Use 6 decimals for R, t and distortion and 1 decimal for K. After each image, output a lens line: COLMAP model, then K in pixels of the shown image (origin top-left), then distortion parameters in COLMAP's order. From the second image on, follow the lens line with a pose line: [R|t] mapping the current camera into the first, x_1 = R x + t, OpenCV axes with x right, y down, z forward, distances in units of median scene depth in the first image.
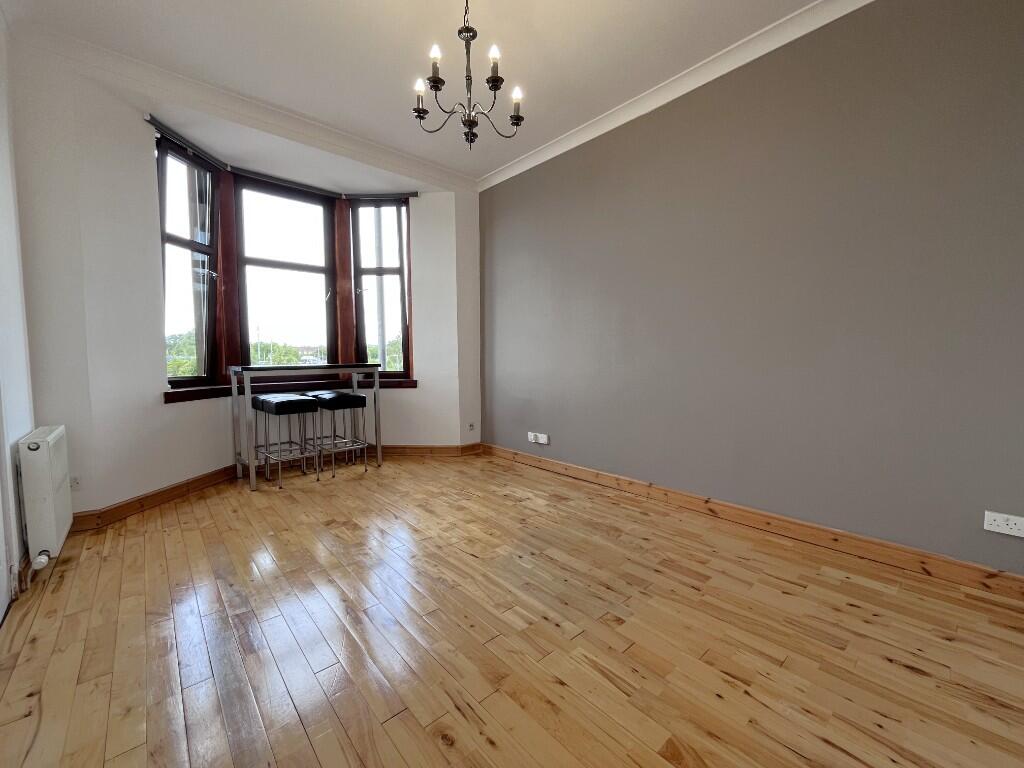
lens RADIAL K [[416.6, 0, 510.5], [0, 416.6, 384.5], [0, 0, 1]] dist [-0.002962, 0.000339]
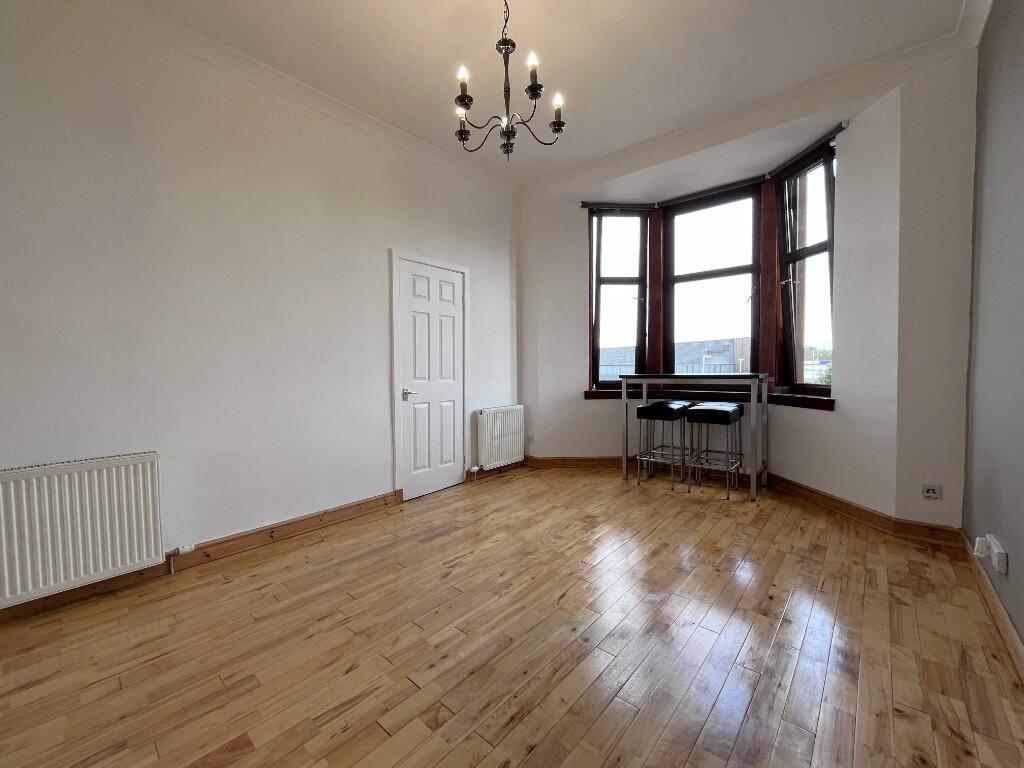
lens RADIAL K [[416.6, 0, 510.3], [0, 416.6, 382.7], [0, 0, 1]] dist [-0.002962, 0.000339]
pose [[0.121575, 0.043422, -0.991632, 0.523091], [-0.054531, 0.997826, 0.037008, -0.046927], [0.991083, 0.049575, 0.123678, 0.526580]]
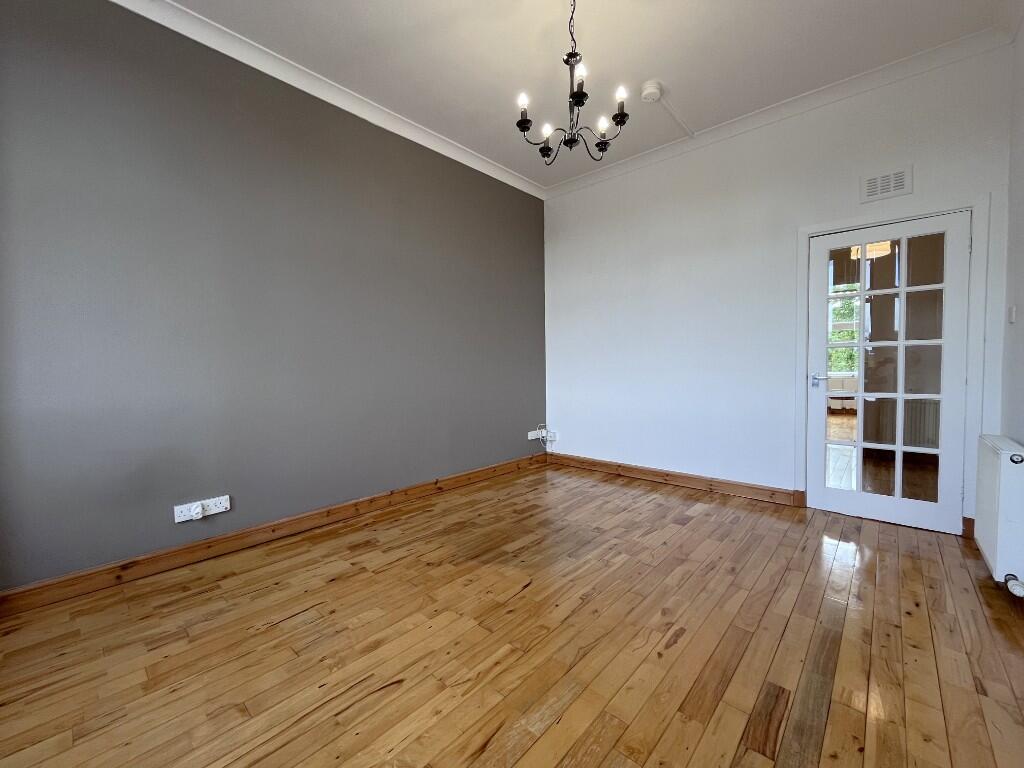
lens RADIAL K [[416.6, 0, 513.3], [0, 416.6, 383.2], [0, 0, 1]] dist [-0.002962, 0.000339]
pose [[-0.114129, -0.035281, 0.992839, -0.665502], [0.075452, 0.996175, 0.044072, -0.045065], [-0.990597, 0.079941, -0.111030, 0.758689]]
